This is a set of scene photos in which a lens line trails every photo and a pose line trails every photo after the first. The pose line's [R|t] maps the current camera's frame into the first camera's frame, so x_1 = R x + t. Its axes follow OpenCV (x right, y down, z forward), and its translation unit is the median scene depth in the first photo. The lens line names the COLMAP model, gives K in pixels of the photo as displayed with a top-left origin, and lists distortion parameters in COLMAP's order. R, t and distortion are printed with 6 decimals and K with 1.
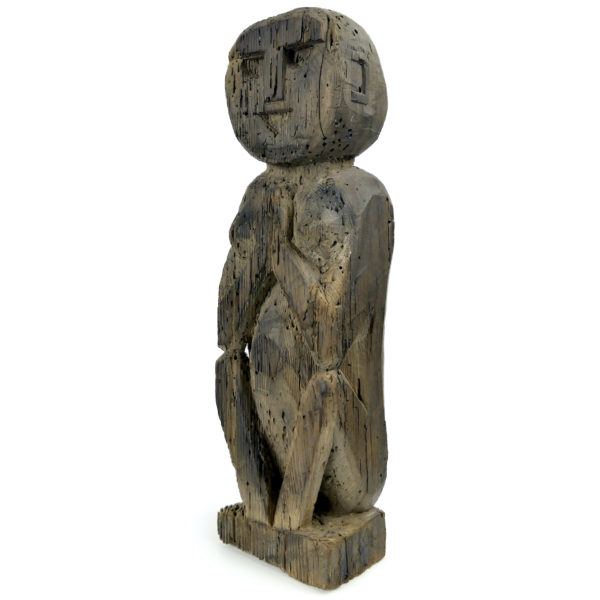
lens RADIAL K [[805.5, 0, 300.0], [0, 805.5, 300.0], [0, 0, 1]] dist [0.014087, 0.017574]
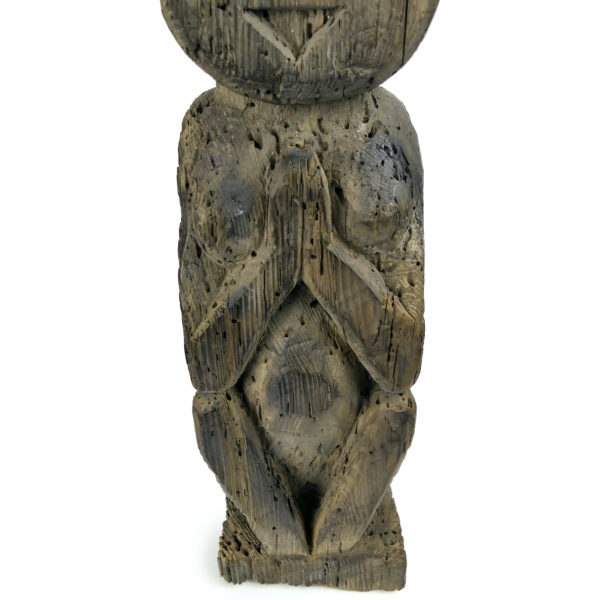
lens RADIAL K [[633.8, 0, 300.0], [0, 633.8, 300.0], [0, 0, 1]] dist [-0.023593, -0.008056]
pose [[0.761003, -0.345890, 0.548848, -0.317008], [0.066293, 0.883043, 0.464585, -0.256966], [-0.645352, -0.317166, 0.694929, 0.661432]]
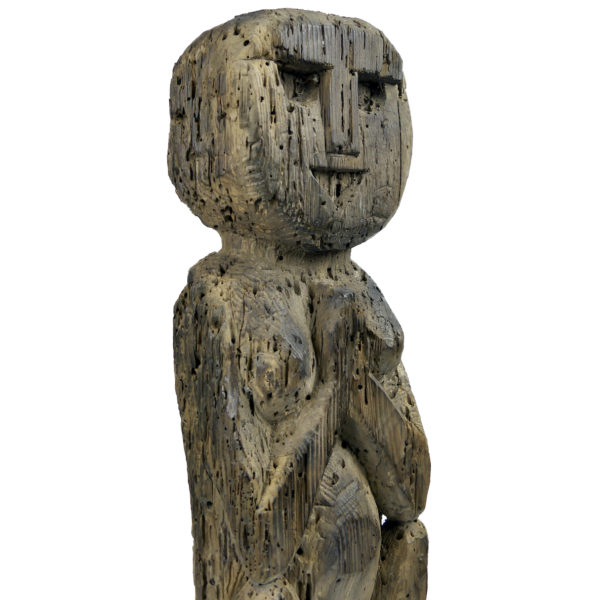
lens RADIAL K [[633.8, 0, 300.0], [0, 633.8, 300.0], [0, 0, 1]] dist [-0.023593, -0.008056]
pose [[0.182511, -0.120482, 0.975794, -0.532811], [0.091901, 0.990209, 0.105073, -0.188328], [-0.978899, 0.070499, 0.191797, 0.946449]]
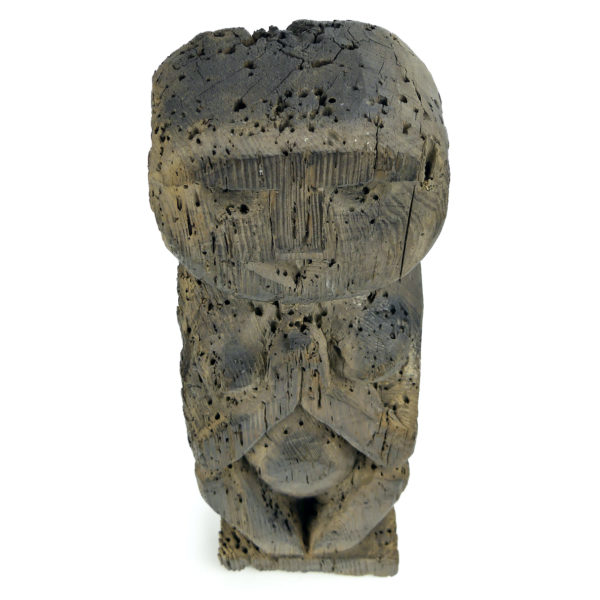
lens RADIAL K [[983.0, 0, 301.3], [0, 983.0, 281.2], [0, 0, 1]] dist [0.015393, 0.064289]
pose [[0.764581, -0.529473, 0.367525, -0.280186], [0.058347, 0.624742, 0.778648, -0.738519], [-0.641882, -0.573895, 0.508559, 0.657539]]
